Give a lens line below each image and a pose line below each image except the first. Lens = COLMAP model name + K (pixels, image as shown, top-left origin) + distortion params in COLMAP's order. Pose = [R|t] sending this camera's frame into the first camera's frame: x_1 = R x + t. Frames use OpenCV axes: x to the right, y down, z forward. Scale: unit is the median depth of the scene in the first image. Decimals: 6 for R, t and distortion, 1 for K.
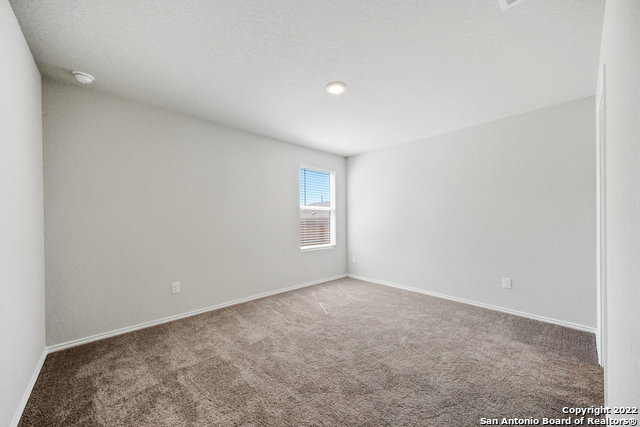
lens RADIAL K [[238.3, 0, 318.9], [0, 238.3, 217.4], [0, 0, 1]] dist [-0.004859, 0.000315]
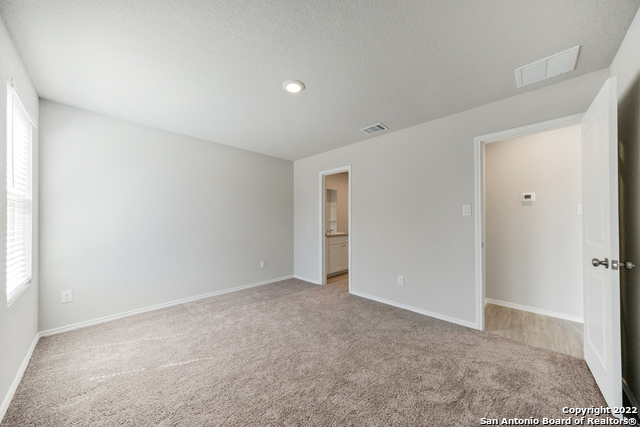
lens RADIAL K [[223.4, 0, 320.8], [0, 223.4, 217.7], [0, 0, 1]] dist [-0.005282, 0.000353]
pose [[-0.059337, 0.014461, 0.998133, -0.583637], [-0.005980, 0.999872, -0.014842, 0.000306], [-0.998220, -0.006849, -0.059243, 0.663659]]
